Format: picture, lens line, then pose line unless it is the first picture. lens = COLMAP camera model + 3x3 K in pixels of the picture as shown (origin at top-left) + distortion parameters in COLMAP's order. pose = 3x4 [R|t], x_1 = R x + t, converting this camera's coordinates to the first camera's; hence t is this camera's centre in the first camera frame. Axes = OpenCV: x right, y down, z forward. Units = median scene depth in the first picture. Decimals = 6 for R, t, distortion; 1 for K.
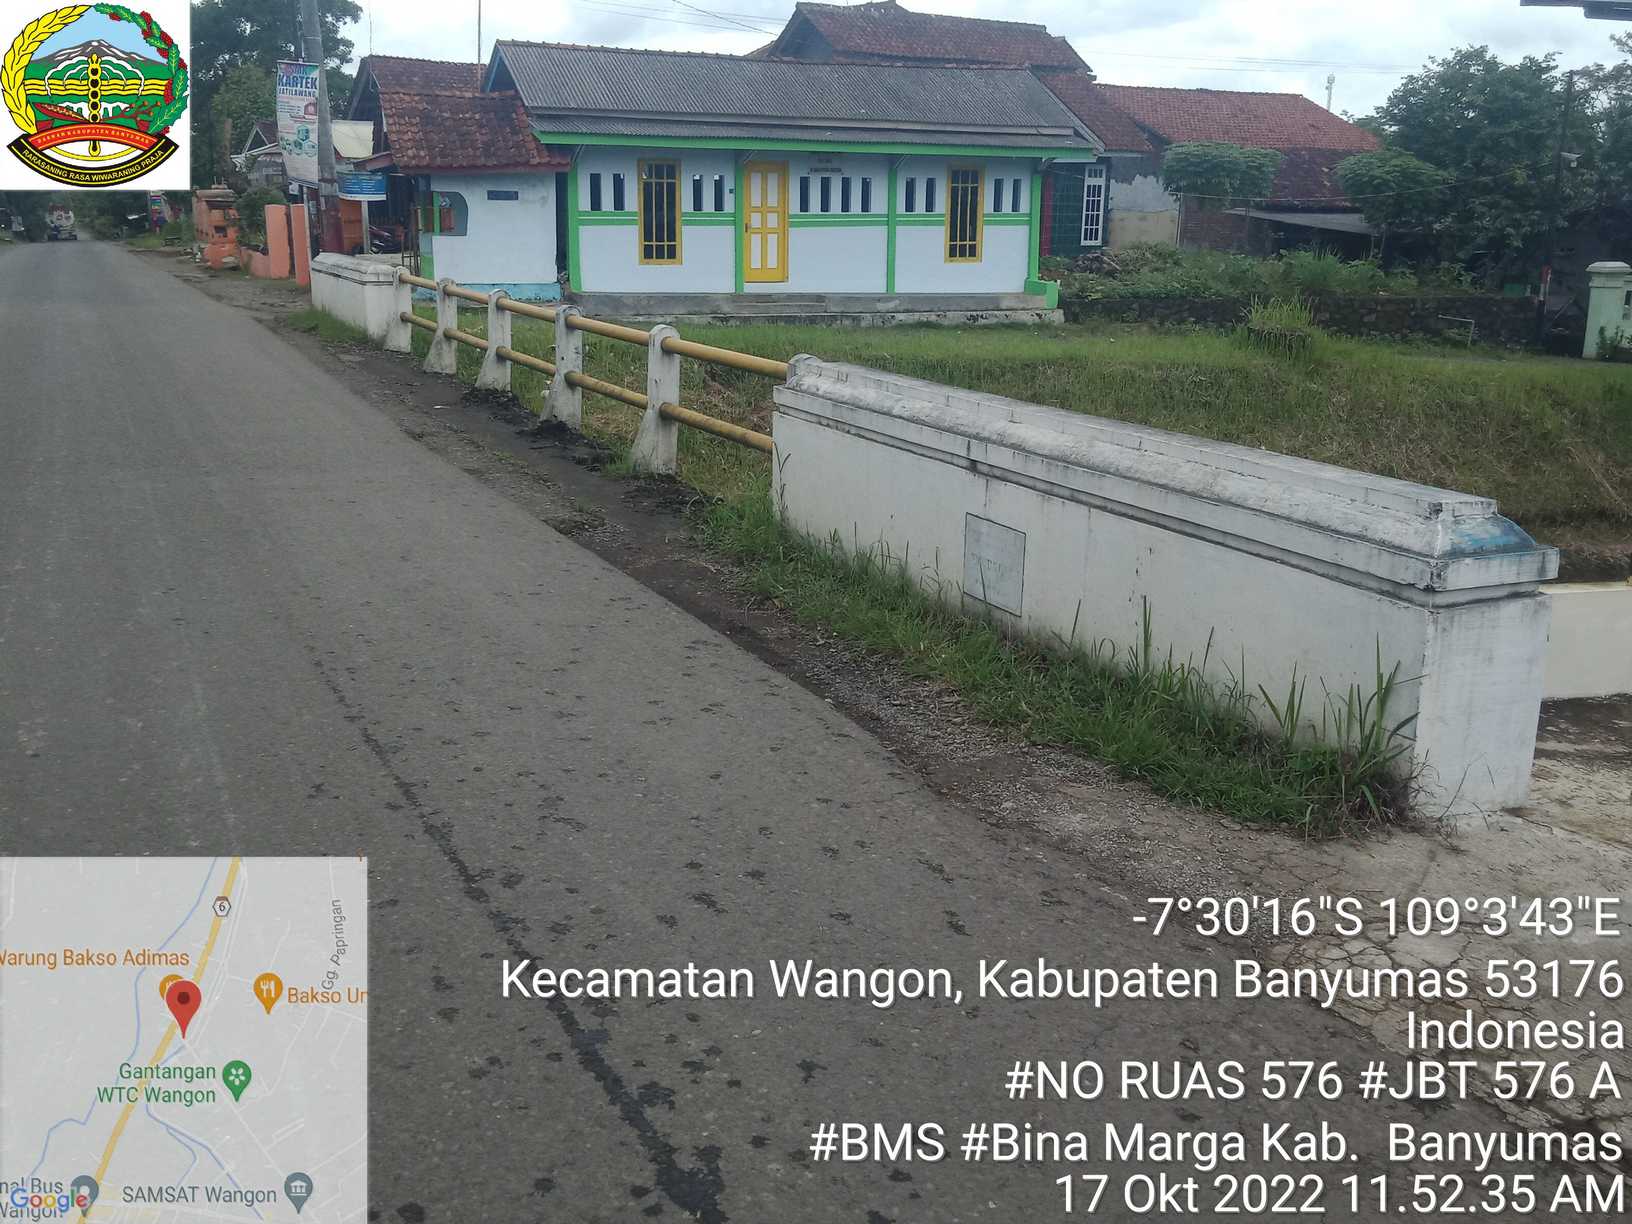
lens RADIAL K [[1591.4, 0, 816.0], [0, 1591.4, 612.0], [0, 0, 1]] dist [0.029582, 0.008484]
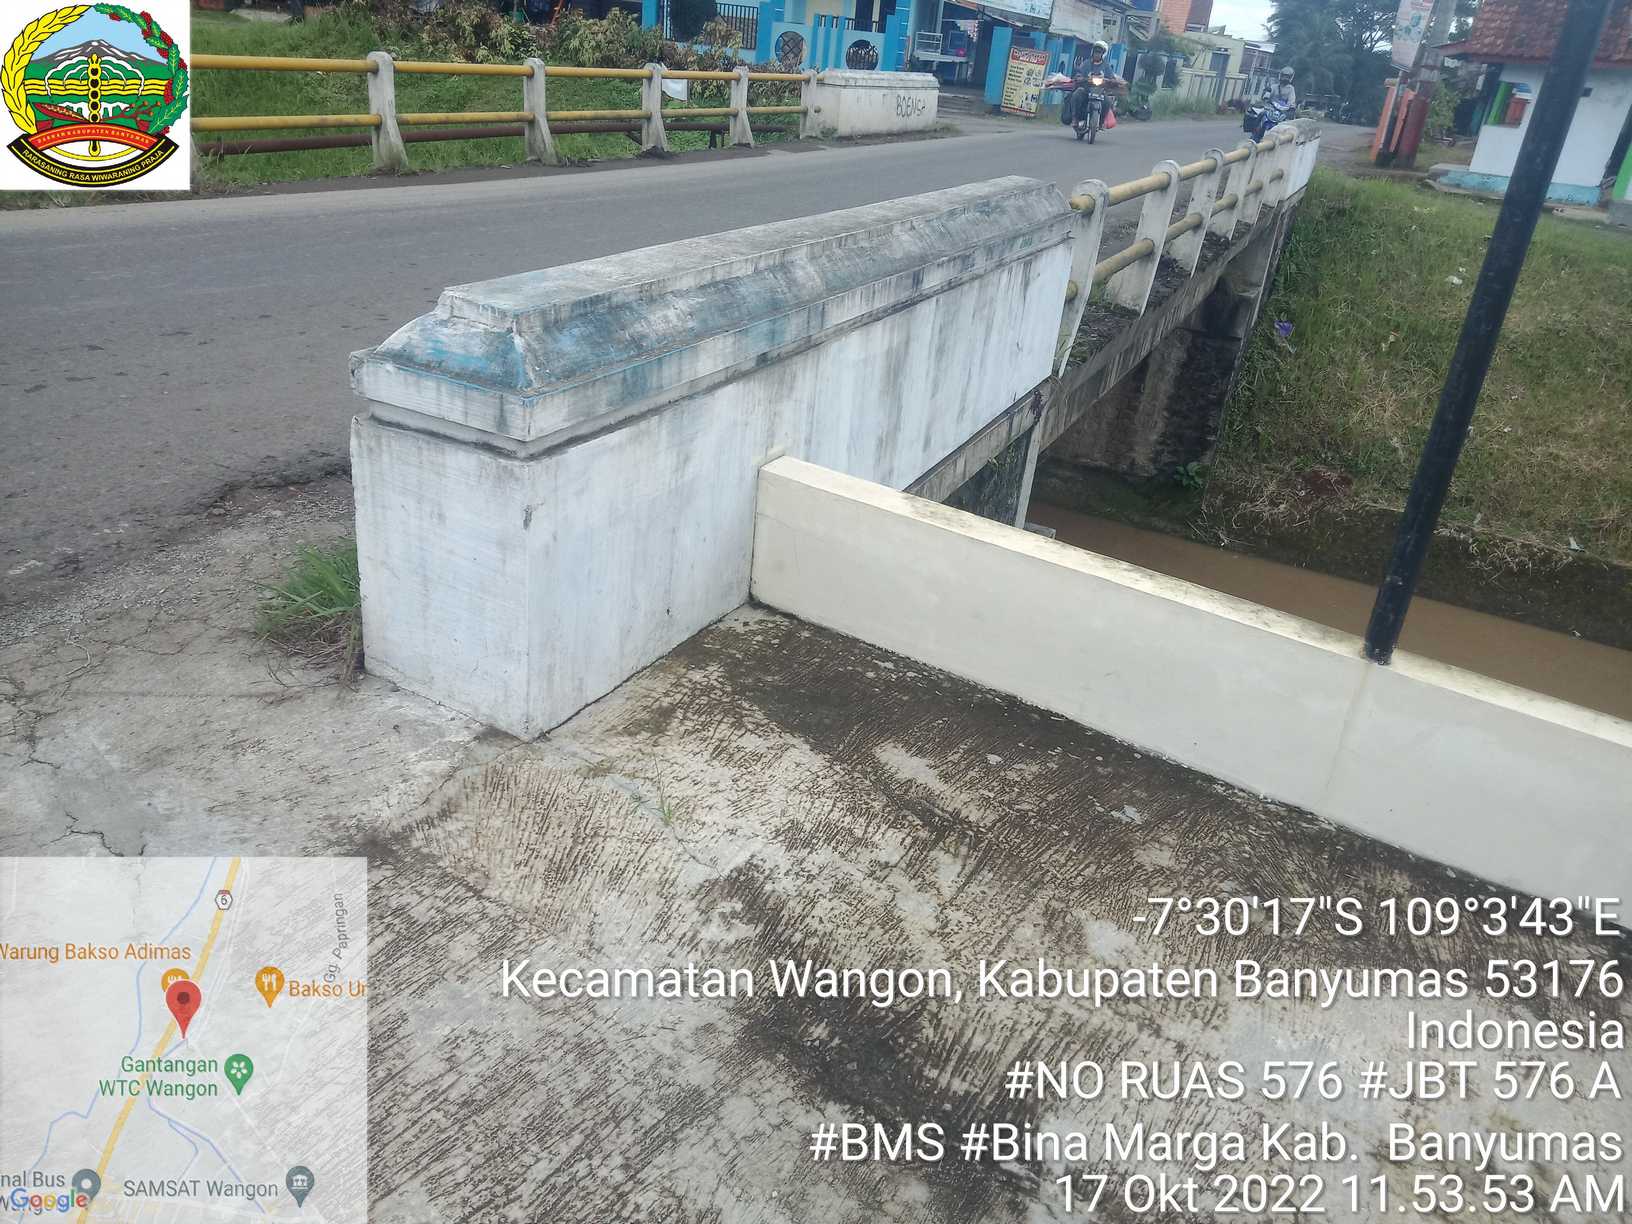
lens RADIAL K [[1216.5, 0, 816.0], [0, 1216.5, 612.0], [0, 0, 1]] dist [0.005956, 0.002207]
pose [[0.633822, 0.379500, -0.673980, 0.905972], [-0.278785, 0.924881, 0.258602, -0.121251], [0.721491, 0.023988, 0.692009, 0.716219]]
